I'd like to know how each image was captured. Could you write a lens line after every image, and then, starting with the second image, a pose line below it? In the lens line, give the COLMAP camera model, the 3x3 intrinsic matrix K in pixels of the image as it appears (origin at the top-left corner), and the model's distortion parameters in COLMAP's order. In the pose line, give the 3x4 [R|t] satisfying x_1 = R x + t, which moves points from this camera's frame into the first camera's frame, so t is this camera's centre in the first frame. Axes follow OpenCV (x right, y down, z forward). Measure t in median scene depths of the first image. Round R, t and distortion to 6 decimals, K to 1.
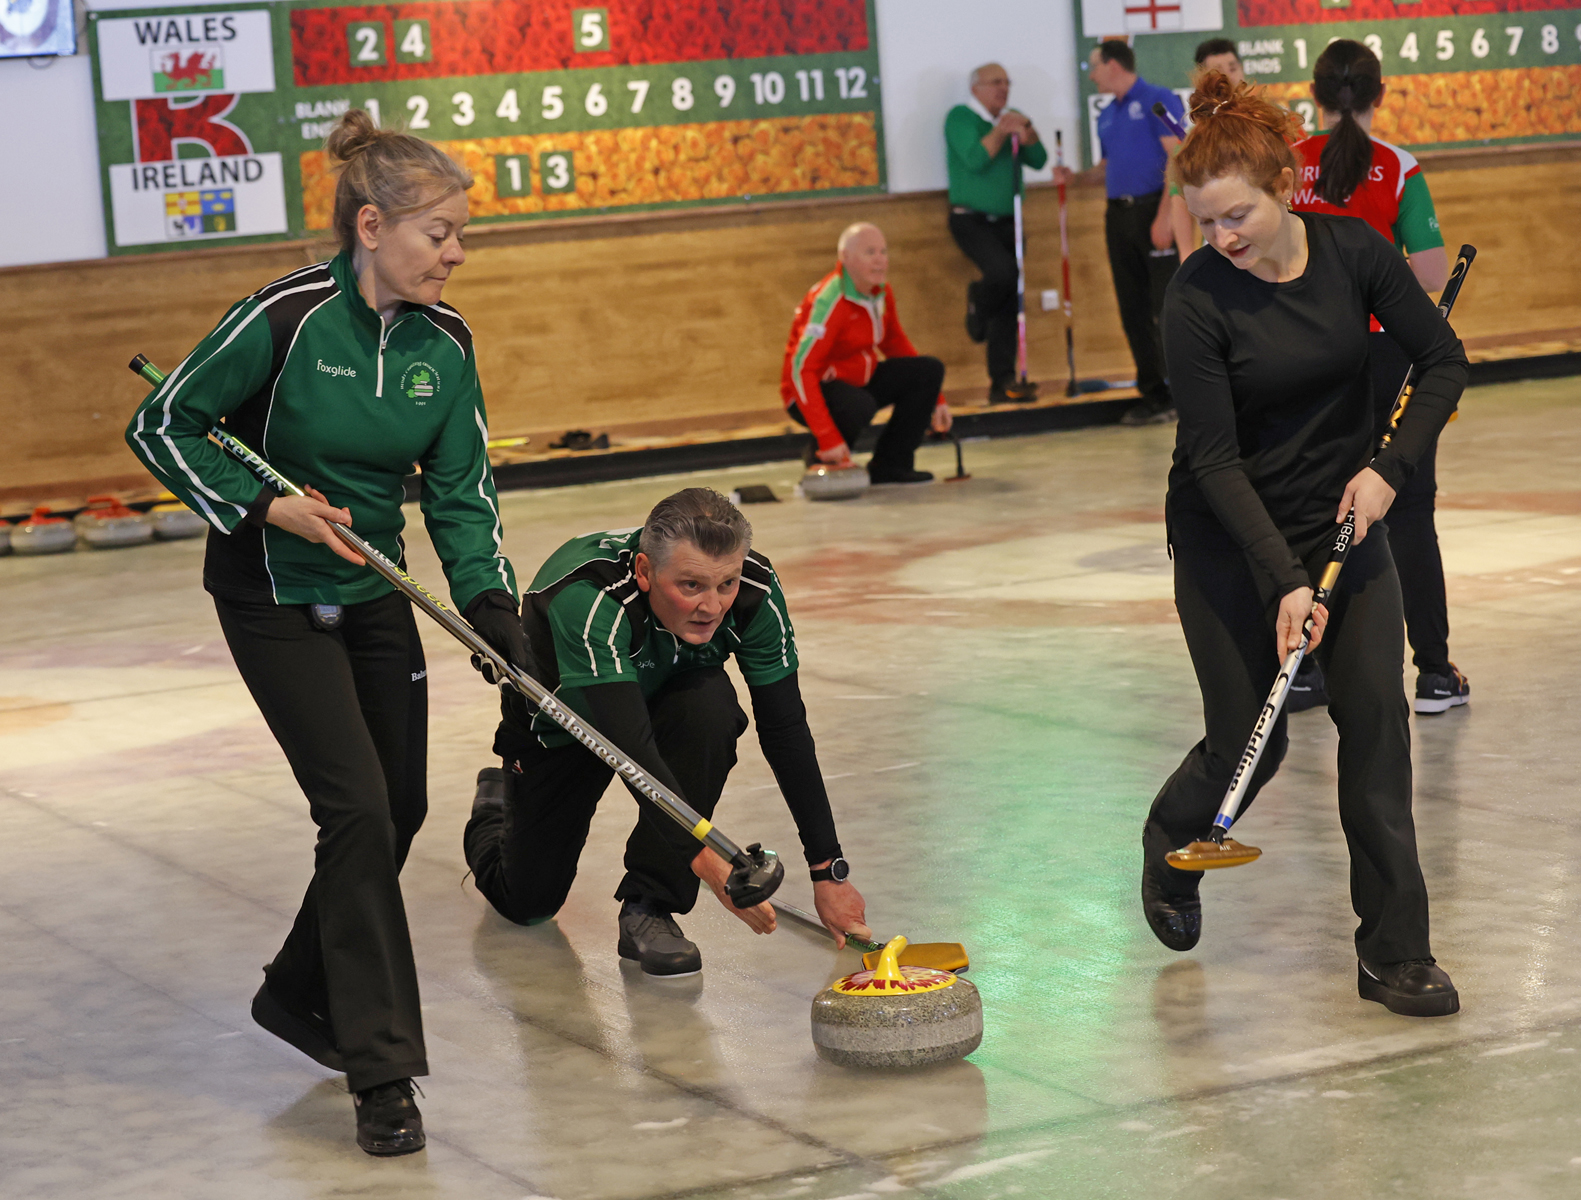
lens RADIAL K [[3112.1, 0, 790.5], [0, 3112.1, 600.0], [0, 0, 1]] dist [-0.059407, -0.041733]
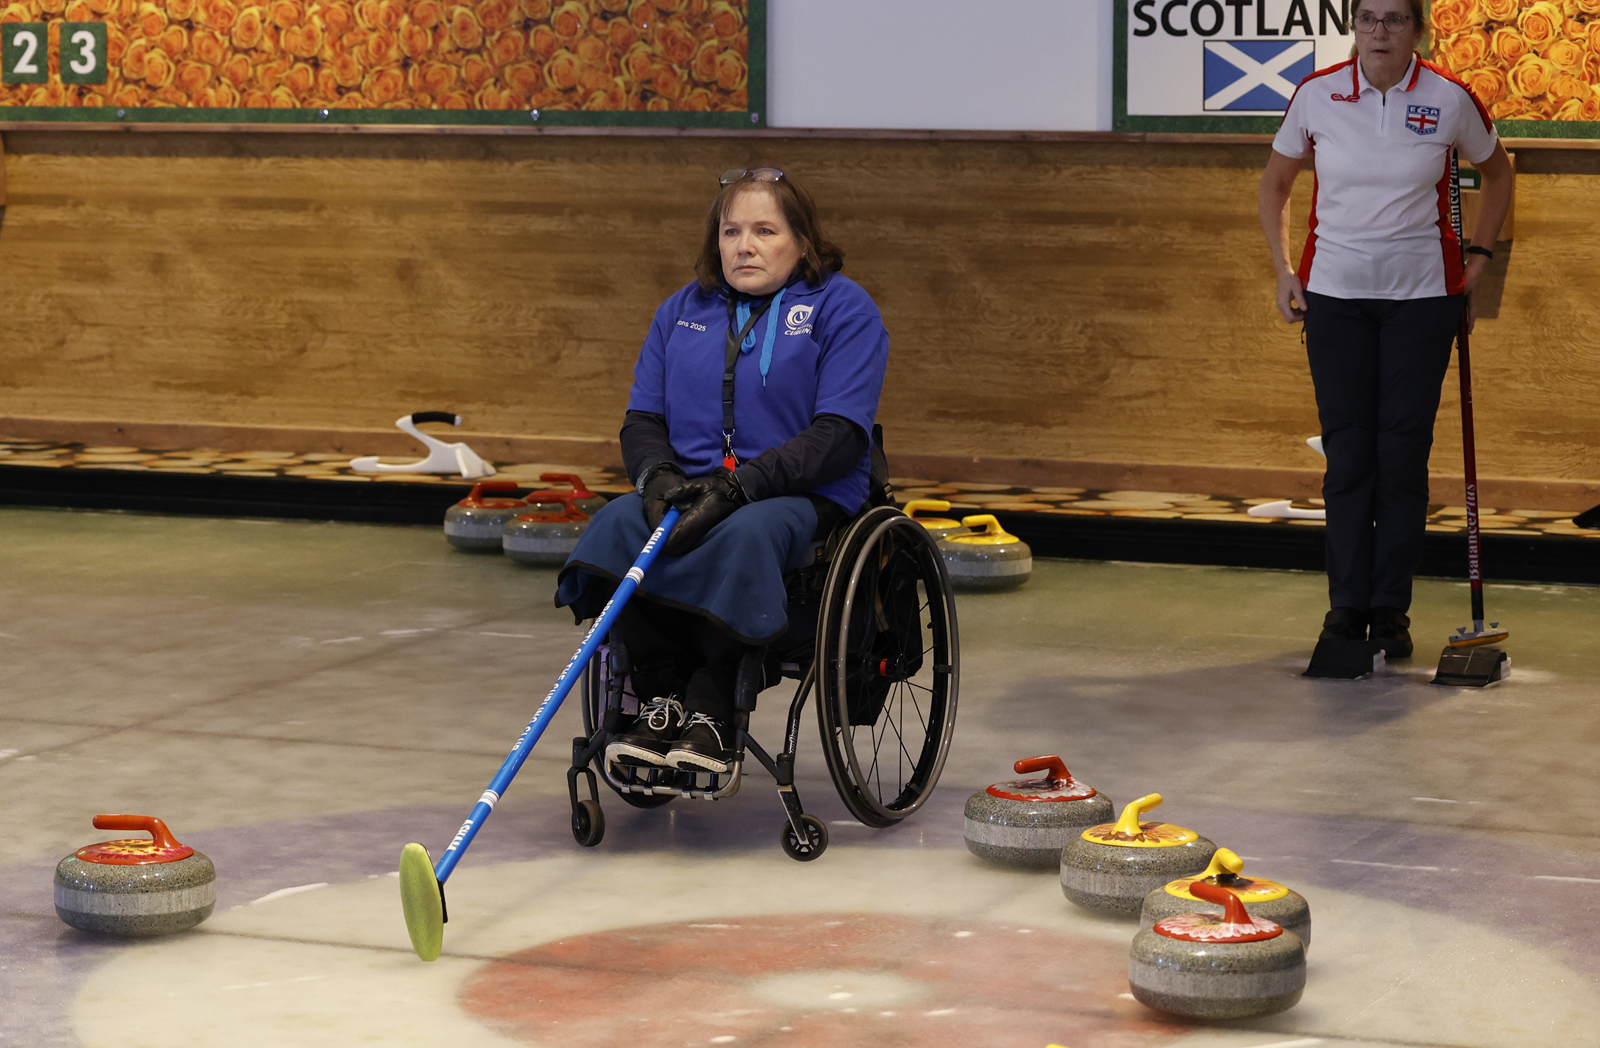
lens RADIAL K [[5215.1, 0, 800.0], [0, 5215.1, 524.0], [0, 0, 1]] dist [0.128961, -2.902339]
pose [[0.666288, 0.140781, -0.732285, 0.848557], [-0.156038, 0.986599, 0.047697, -0.107264], [0.729186, 0.082484, 0.679326, 0.309137]]
